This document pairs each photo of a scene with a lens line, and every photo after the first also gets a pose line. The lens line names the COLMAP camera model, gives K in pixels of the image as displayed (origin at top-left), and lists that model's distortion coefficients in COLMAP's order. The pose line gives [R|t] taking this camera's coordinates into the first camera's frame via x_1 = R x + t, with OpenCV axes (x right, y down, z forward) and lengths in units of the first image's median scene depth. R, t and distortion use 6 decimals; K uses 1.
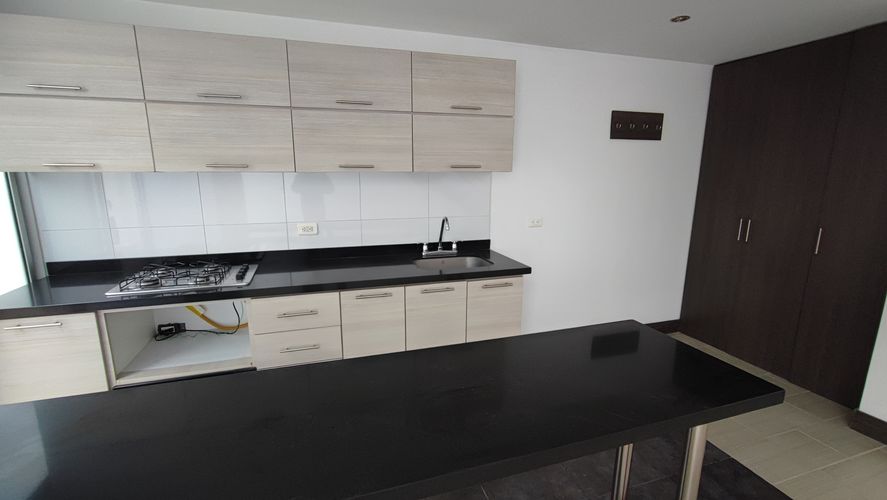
lens RADIAL K [[402.8, 0, 442.7], [0, 402.8, 250.6], [0, 0, 1]] dist [-0.009794, 0.006117]
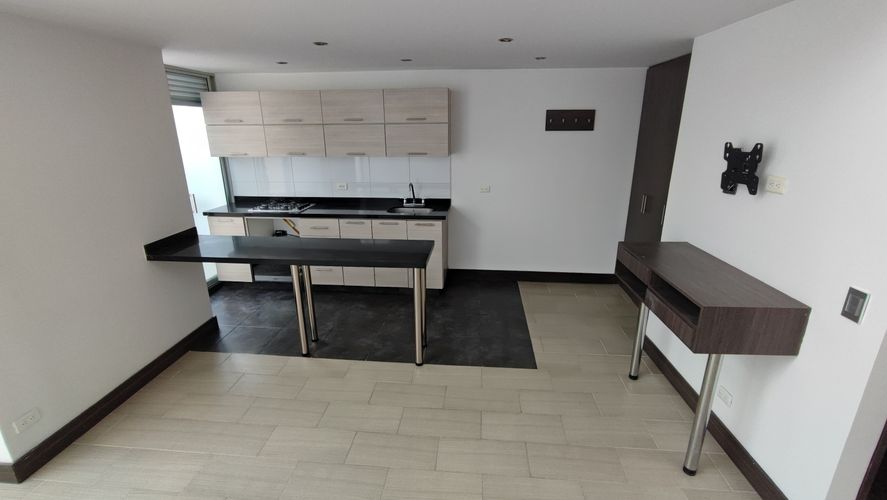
lens RADIAL K [[402.8, 0, 439.3], [0, 402.8, 253.3], [0, 0, 1]] dist [-0.009794, 0.006117]
pose [[0.915613, 0.113071, -0.385833, 0.921479], [-0.072657, 0.990374, 0.117815, 0.000240], [0.395440, -0.079839, 0.915015, -0.597939]]
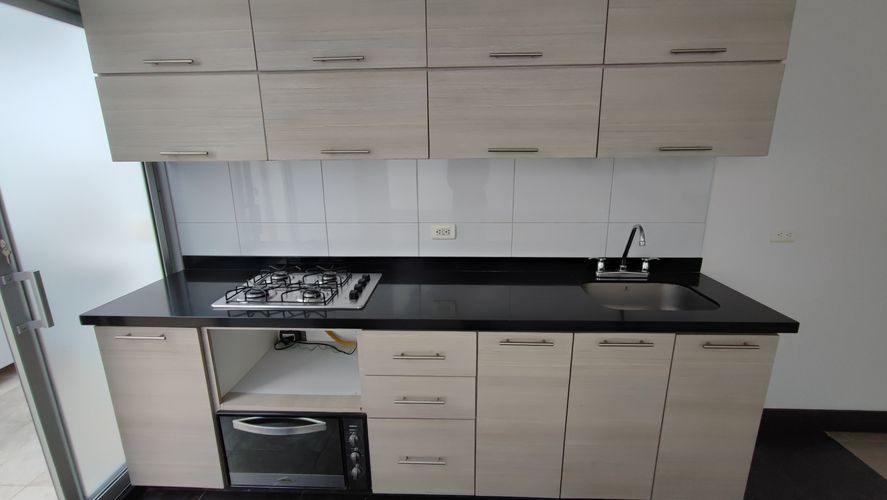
lens RADIAL K [[402.8, 0, 442.5], [0, 402.8, 250.2], [0, 0, 1]] dist [-0.009794, 0.006117]
pose [[0.937504, 0.072953, -0.340242, -0.078896], [-0.057195, 0.996784, 0.056132, -0.069977], [0.343243, -0.033164, 0.938661, 0.303373]]
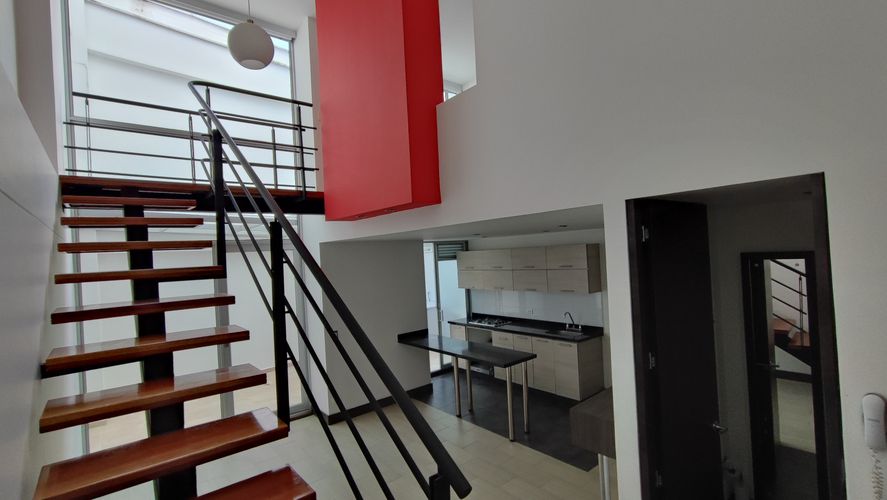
lens RADIAL K [[402.8, 0, 443.1], [0, 402.8, 251.6], [0, 0, 1]] dist [-0.009794, 0.006117]
pose [[0.365442, -0.033832, -0.930219, 2.101823], [-0.135451, 0.986769, -0.089101, -0.141745], [0.920926, 0.158561, 0.356024, -0.537227]]
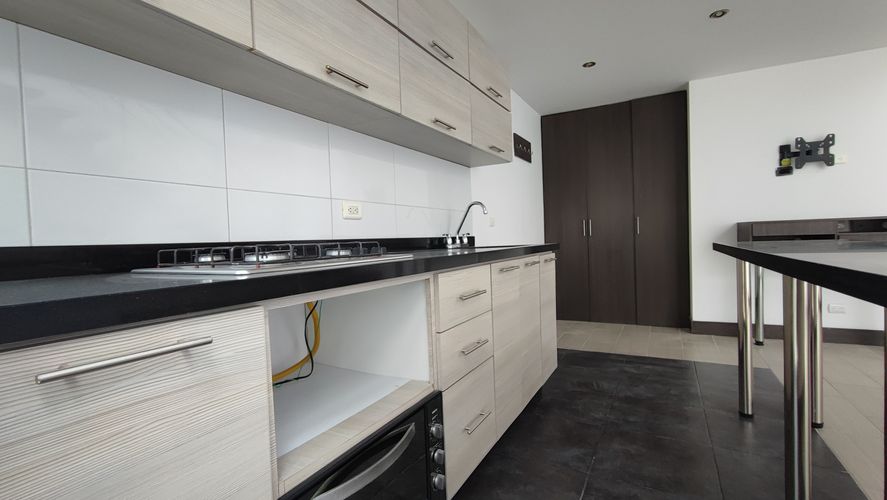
lens RADIAL K [[402.8, 0, 446.1], [0, 402.8, 250.8], [0, 0, 1]] dist [-0.009794, 0.006117]
pose [[0.725664, -0.052179, 0.686068, -0.795835], [0.178587, 0.977231, -0.114570, 0.140847], [-0.664469, 0.205662, 0.718460, 0.455885]]
